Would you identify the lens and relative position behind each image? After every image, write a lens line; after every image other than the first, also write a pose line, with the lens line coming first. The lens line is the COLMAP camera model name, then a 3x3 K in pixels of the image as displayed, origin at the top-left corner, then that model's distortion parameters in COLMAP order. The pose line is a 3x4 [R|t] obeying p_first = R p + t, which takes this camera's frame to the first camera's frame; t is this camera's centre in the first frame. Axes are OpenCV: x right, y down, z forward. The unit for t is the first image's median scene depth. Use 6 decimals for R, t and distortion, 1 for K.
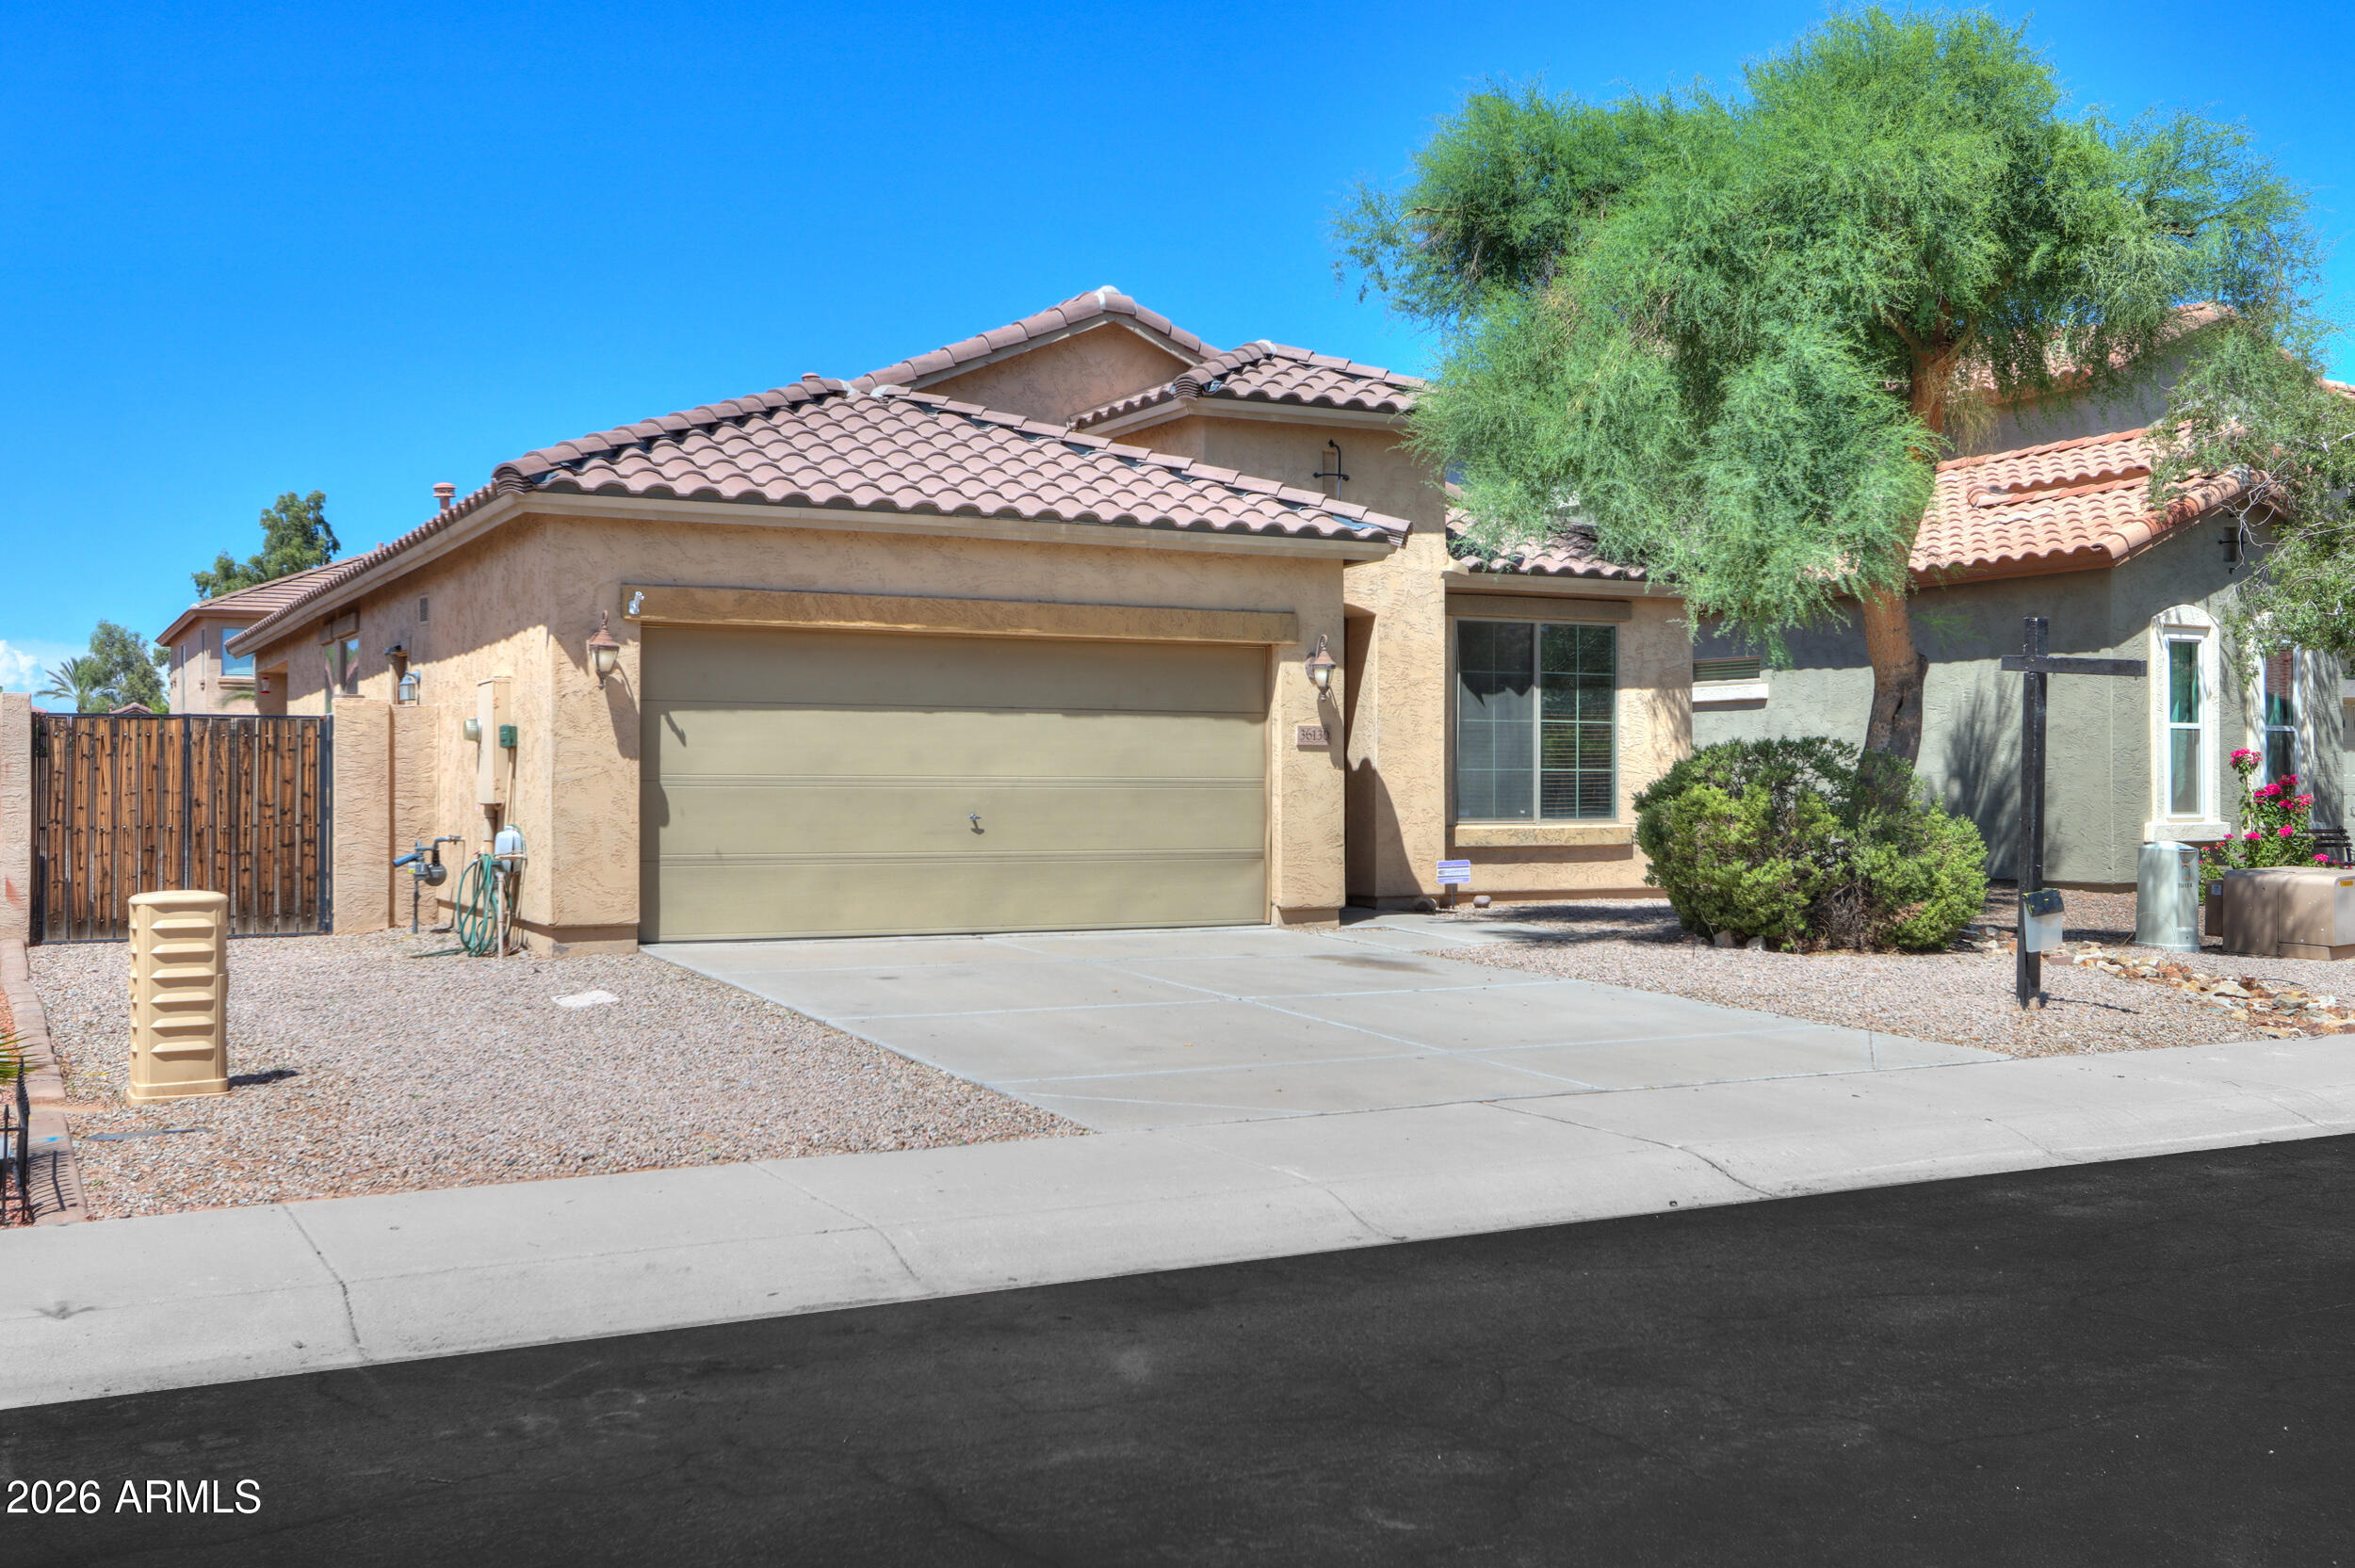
lens RADIAL K [[2280.2, 0, 1179.2], [0, 2280.2, 724.7], [0, 0, 1]] dist [0.014410, 0.020487]
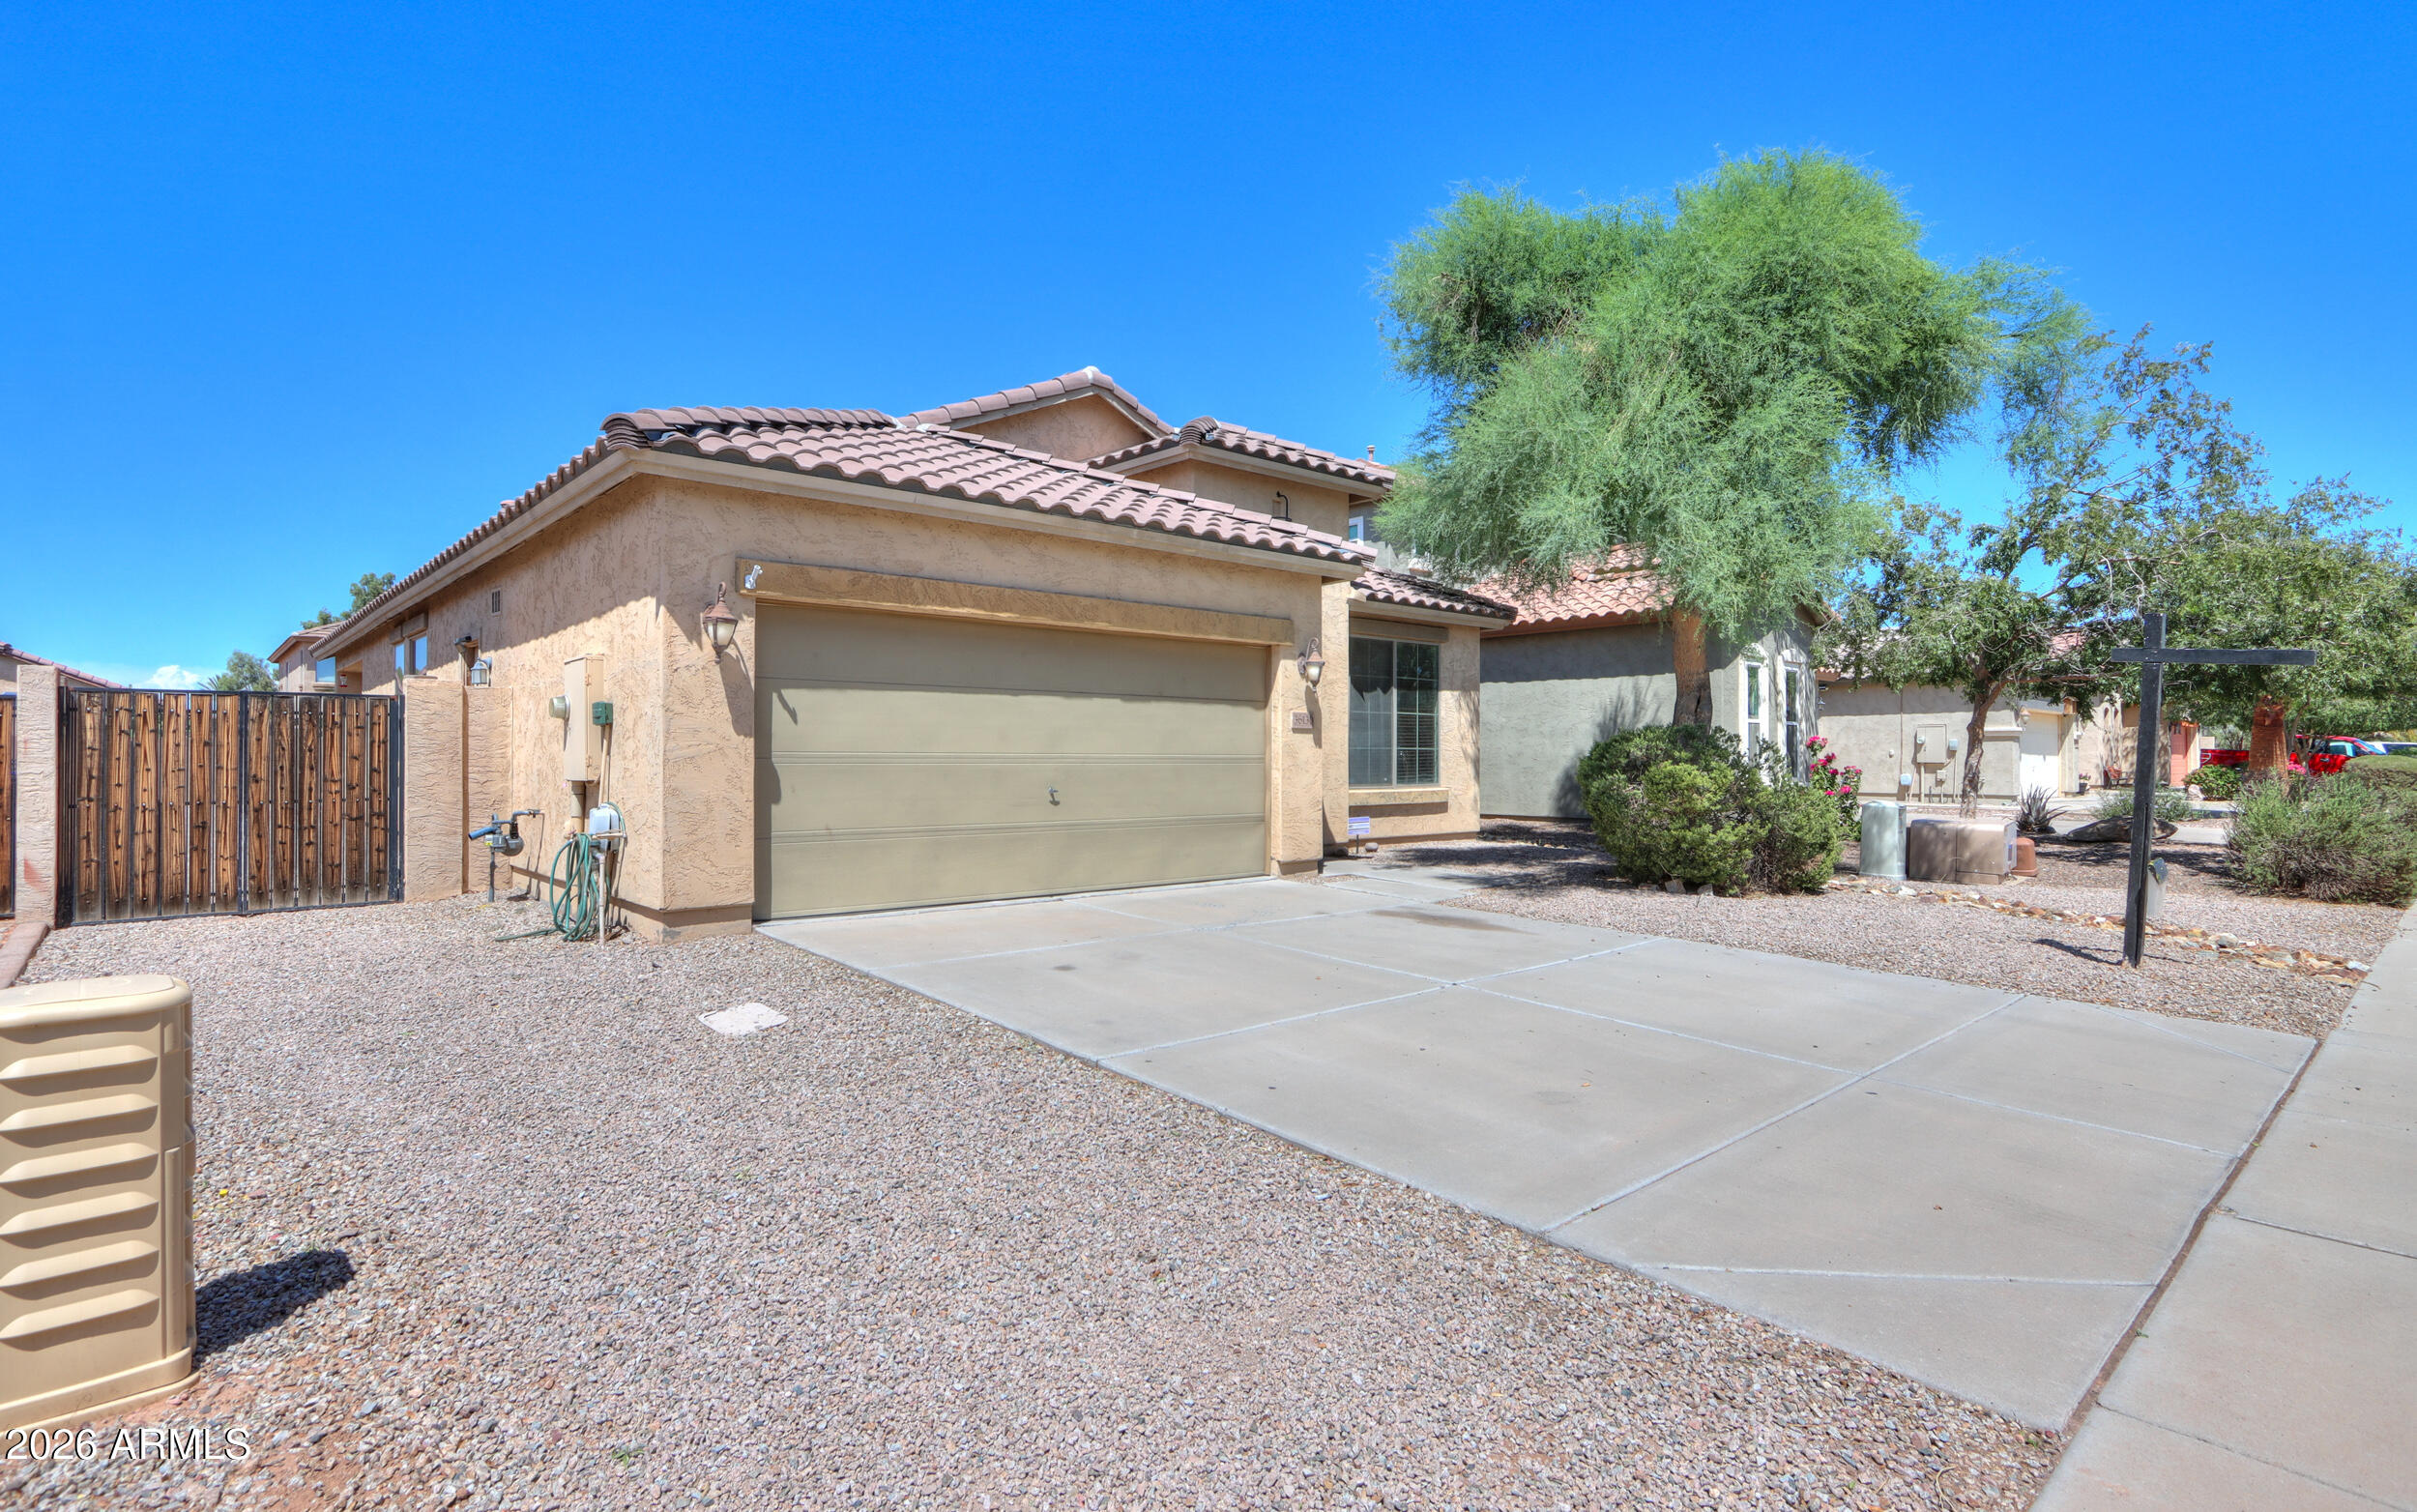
lens RADIAL K [[1180.8, 0, 1194.7], [0, 1180.8, 733.8], [0, 0, 1]] dist [-0.005490, -0.001217]
pose [[0.971399, 0.004527, 0.237412, -0.151354], [-0.006493, 0.999951, 0.007500, 0.007759], [-0.237366, -0.008827, 0.971380, 0.402859]]
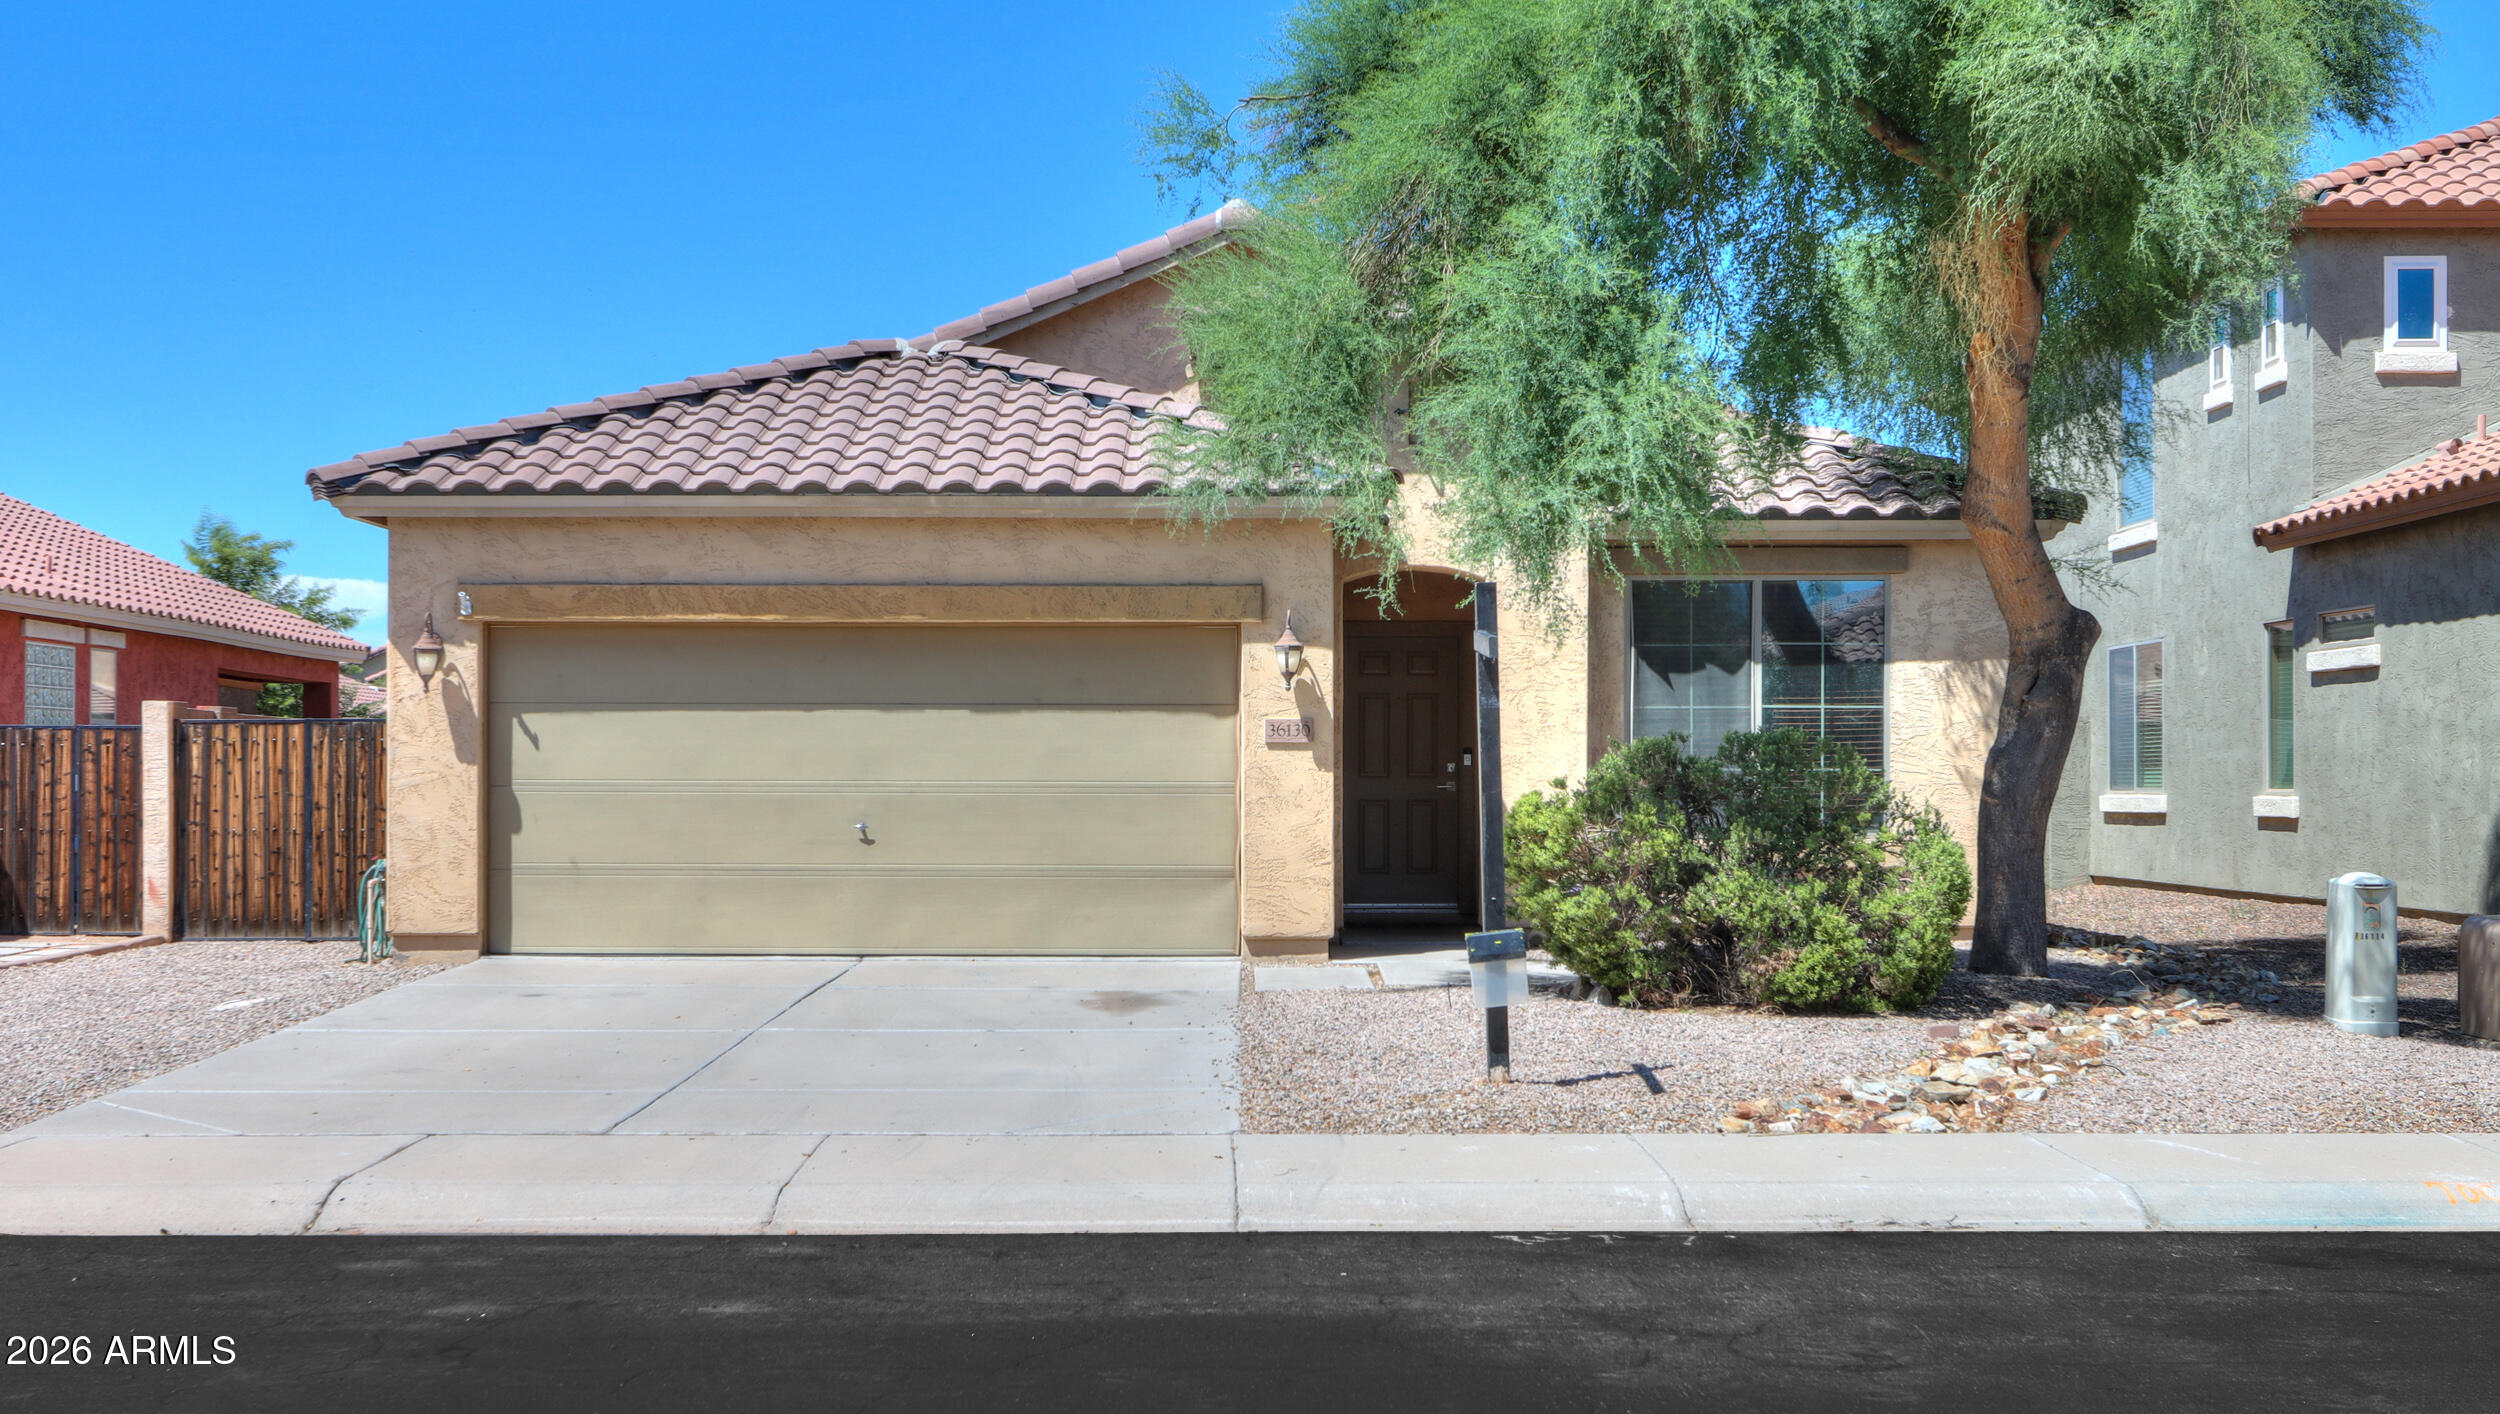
lens RADIAL K [[2914.1, 0, 1250.0], [0, 2914.1, 707.0], [0, 0, 1]] dist [-0.004441, -0.013221]
pose [[0.883879, -0.012026, -0.467561, 0.554487], [0.013043, 0.999914, -0.001062, -0.003120], [0.467534, -0.005160, 0.883960, 0.052538]]
